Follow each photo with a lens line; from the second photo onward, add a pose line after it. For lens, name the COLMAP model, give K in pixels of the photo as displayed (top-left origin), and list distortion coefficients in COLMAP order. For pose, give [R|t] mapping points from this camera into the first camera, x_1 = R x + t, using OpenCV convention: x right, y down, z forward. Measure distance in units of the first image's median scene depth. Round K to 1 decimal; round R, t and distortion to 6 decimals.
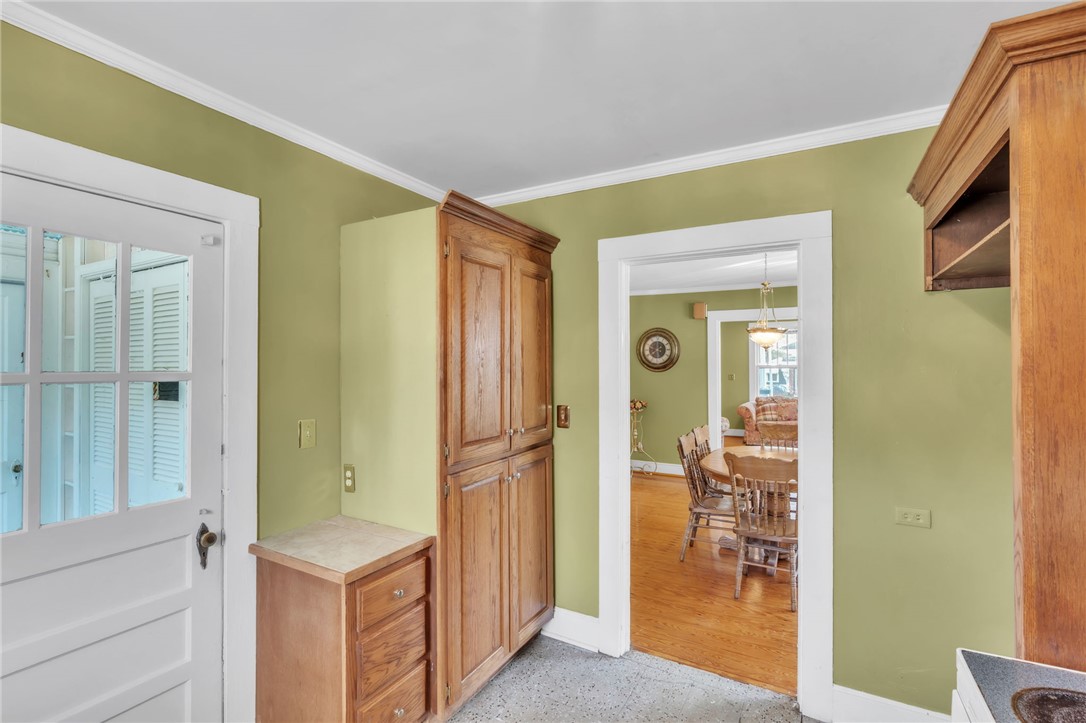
lens RADIAL K [[504.5, 0, 536.5], [0, 504.5, 362.9], [0, 0, 1]] dist [-0.008189, 0.001222]
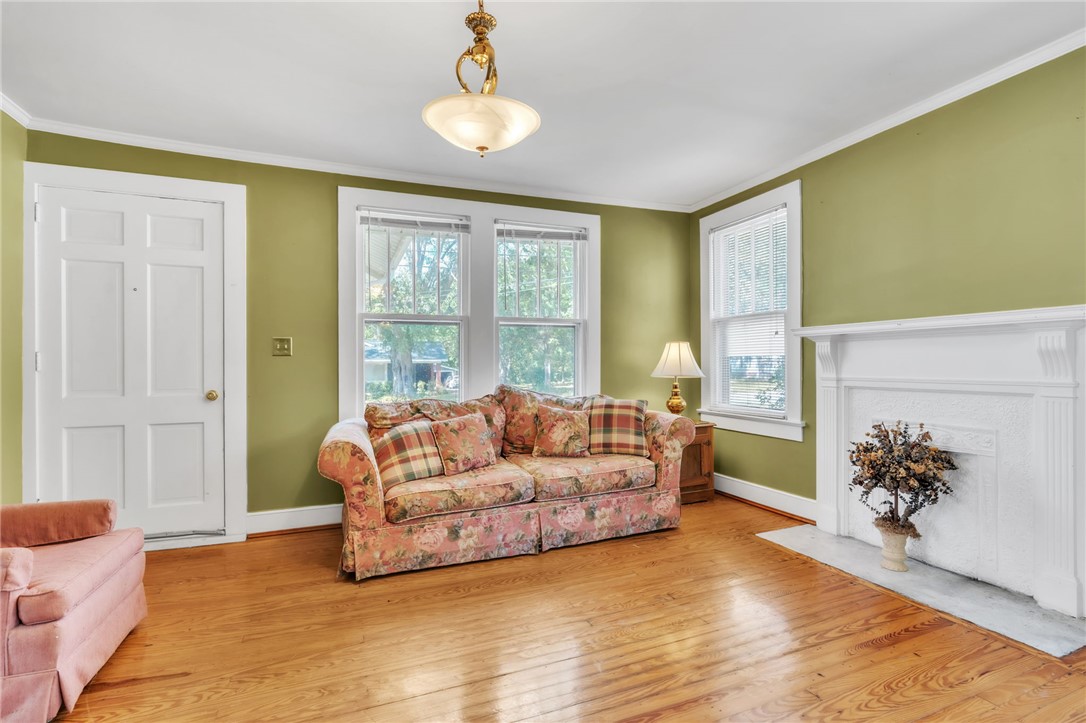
lens RADIAL K [[504.5, 0, 536.5], [0, 504.5, 362.9], [0, 0, 1]] dist [-0.008189, 0.001222]
pose [[0.622633, 0.002145, 0.782511, 0.264006], [0.000036, 0.999996, -0.002770, 0.044181], [-0.782514, 0.001753, 0.622631, 0.752783]]
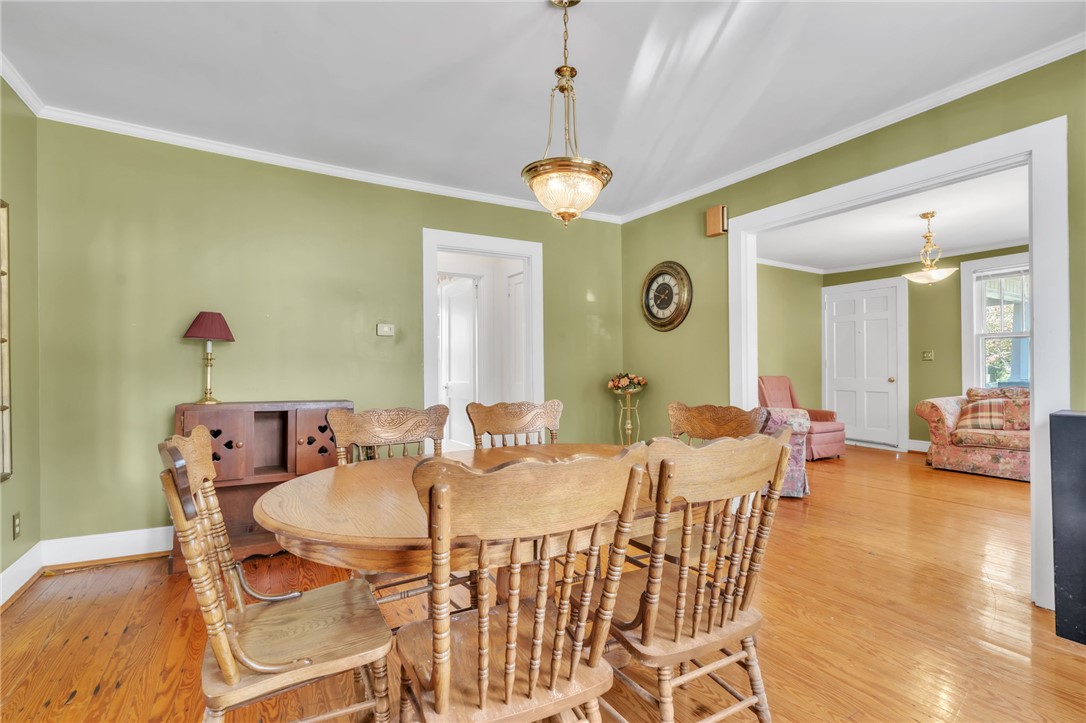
lens RADIAL K [[504.5, 0, 536.5], [0, 504.5, 362.9], [0, 0, 1]] dist [-0.008189, 0.001222]
pose [[0.870472, -0.003265, -0.492206, 0.305760], [0.000304, 0.999981, -0.006096, 0.045443], [0.492217, 0.005157, 0.870457, 0.276523]]
